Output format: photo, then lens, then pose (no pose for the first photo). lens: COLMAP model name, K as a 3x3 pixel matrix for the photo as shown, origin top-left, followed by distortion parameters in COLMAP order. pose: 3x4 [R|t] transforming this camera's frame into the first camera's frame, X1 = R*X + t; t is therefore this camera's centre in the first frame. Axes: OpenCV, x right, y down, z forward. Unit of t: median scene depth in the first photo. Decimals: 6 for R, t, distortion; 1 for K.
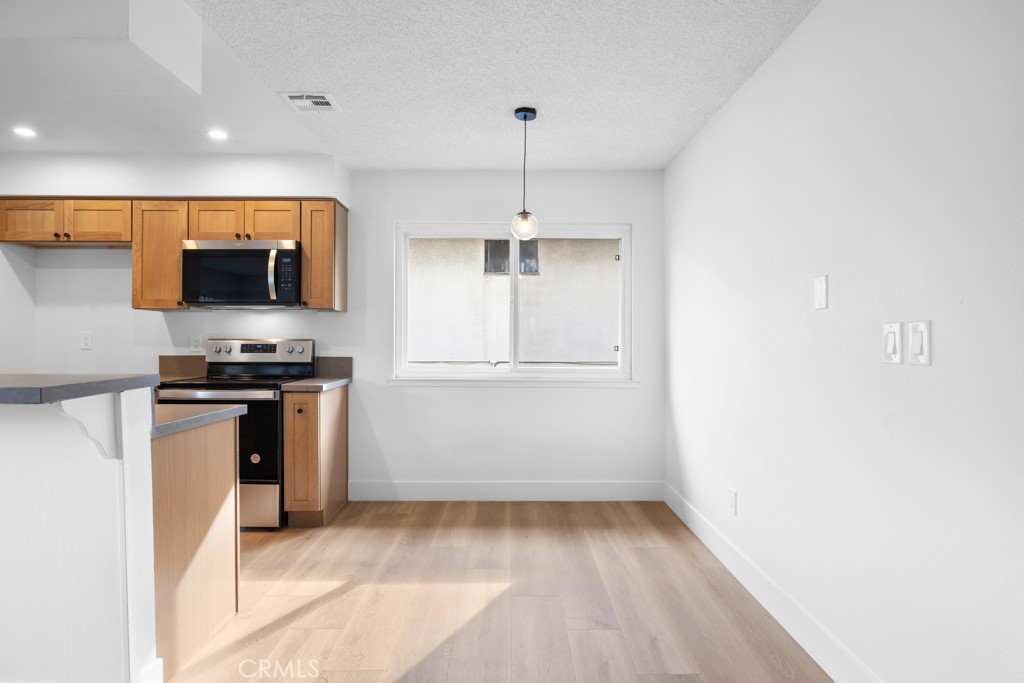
lens RADIAL K [[584.6, 0, 509.3], [0, 584.6, 335.1], [0, 0, 1]] dist [0.018609, -0.001042]
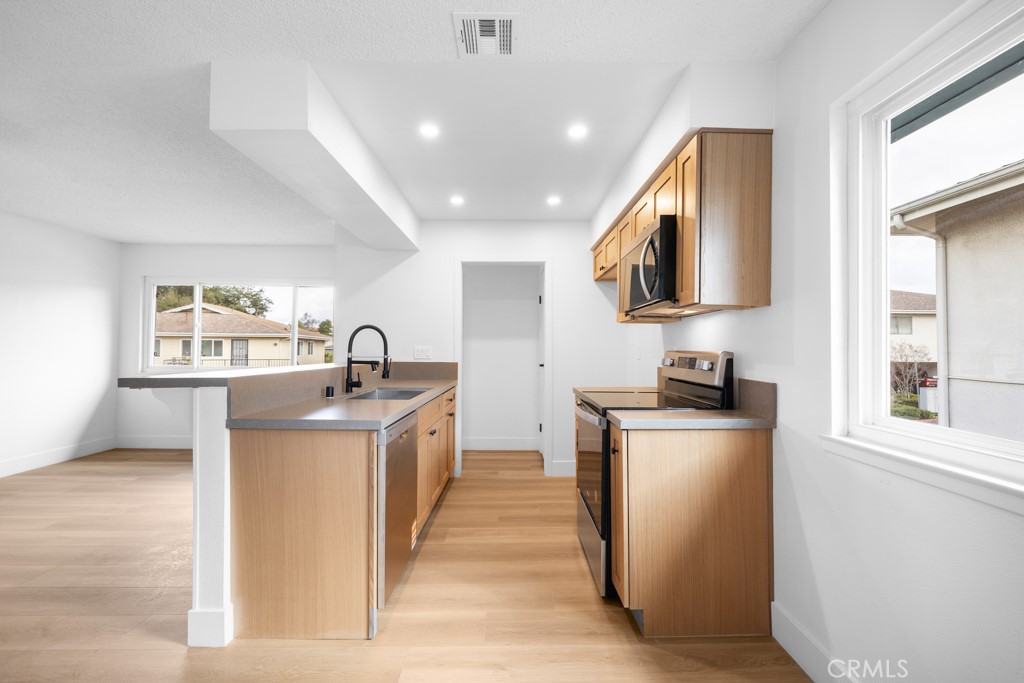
lens RADIAL K [[429.8, 0, 509.5], [0, 429.8, 339.2], [0, 0, 1]] dist [-0.000538, 0.000763]
pose [[0.006724, -0.021542, -0.999745, 0.173296], [0.000539, 0.999768, -0.021539, 0.003585], [0.999977, -0.000394, 0.006734, 0.867260]]
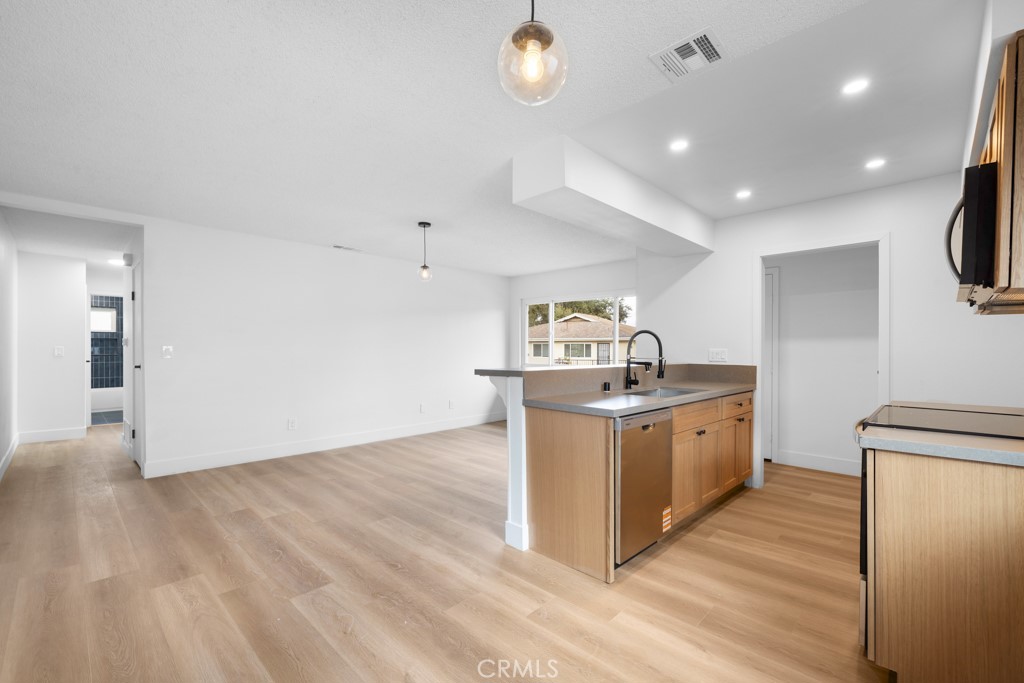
lens RADIAL K [[429.8, 0, 515.5], [0, 429.8, 350.2], [0, 0, 1]] dist [-0.000538, 0.000763]
pose [[-0.692077, 0.000023, -0.721823, 0.209545], [0.001679, 0.999997, -0.001577, 0.002706], [0.721821, -0.002303, -0.692076, 1.043090]]
